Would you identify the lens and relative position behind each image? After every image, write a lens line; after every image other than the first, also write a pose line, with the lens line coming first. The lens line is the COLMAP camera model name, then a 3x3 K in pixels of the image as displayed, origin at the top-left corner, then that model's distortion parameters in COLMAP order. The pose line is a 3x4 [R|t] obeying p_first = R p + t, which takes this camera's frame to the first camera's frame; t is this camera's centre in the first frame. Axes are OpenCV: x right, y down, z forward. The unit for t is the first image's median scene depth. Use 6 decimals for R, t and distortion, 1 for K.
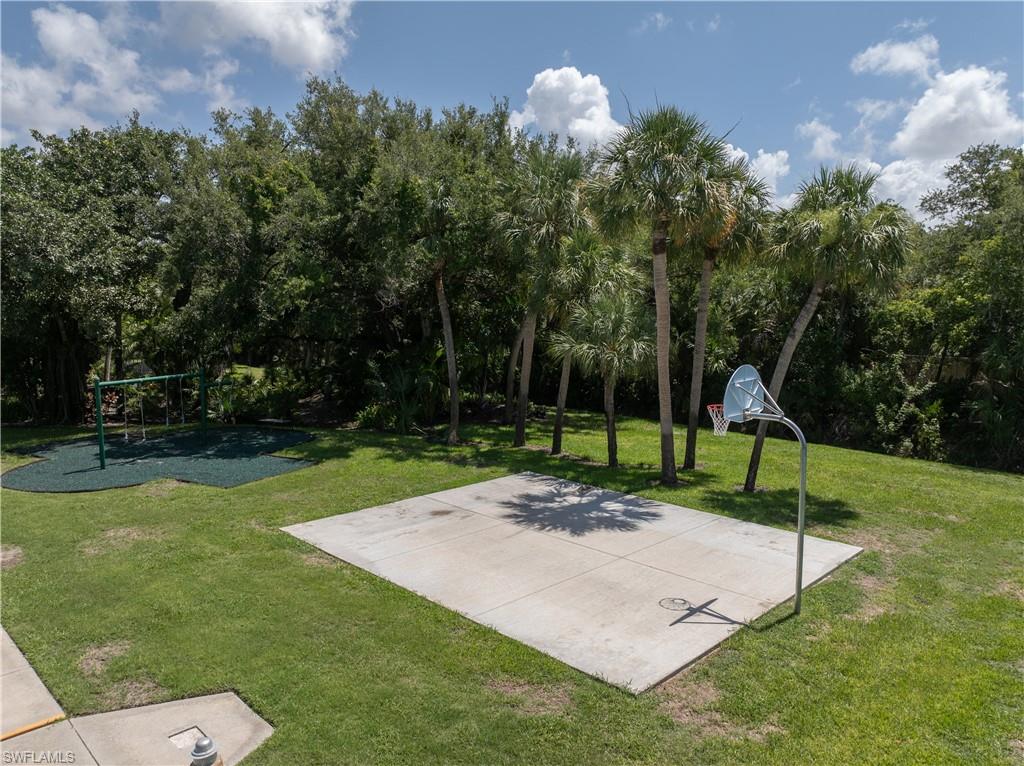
lens RADIAL K [[713.1, 0, 512.0], [0, 713.1, 383.0], [0, 0, 1]] dist [0.003495, 0.001360]
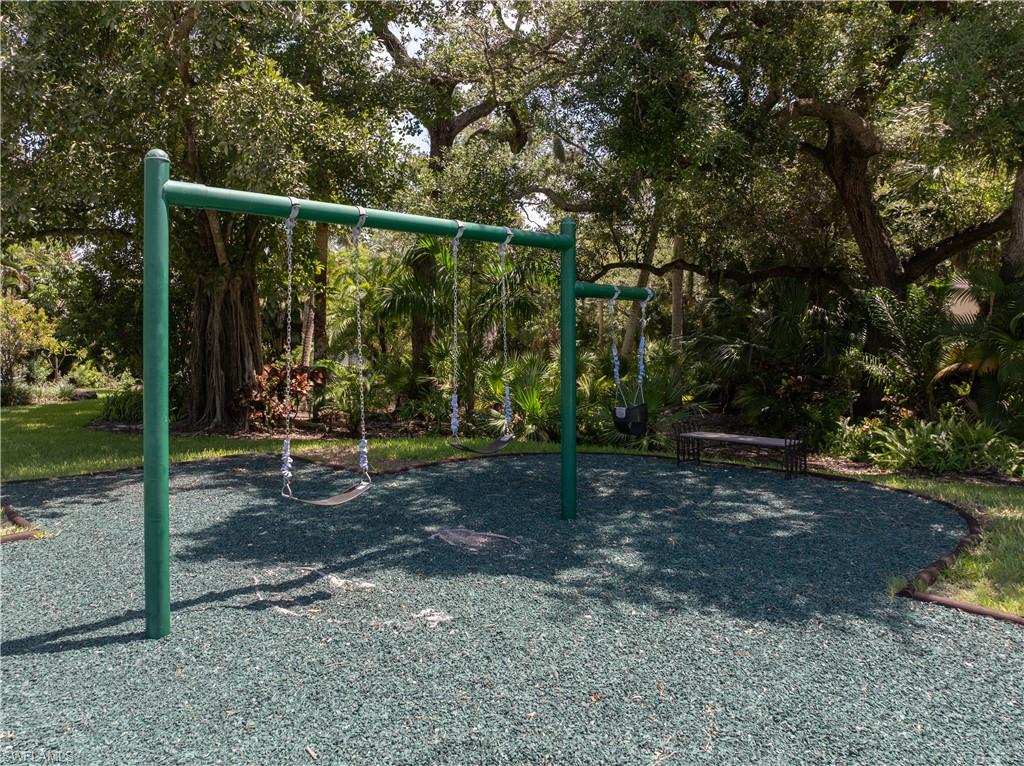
lens RADIAL K [[713.1, 0, 512.0], [0, 713.1, 383.0], [0, 0, 1]] dist [0.003495, 0.001360]
pose [[0.965030, 0.026296, -0.260815, -0.344312], [-0.040791, 0.997900, -0.050319, 0.046991], [0.258944, 0.059199, 0.964076, 0.663944]]
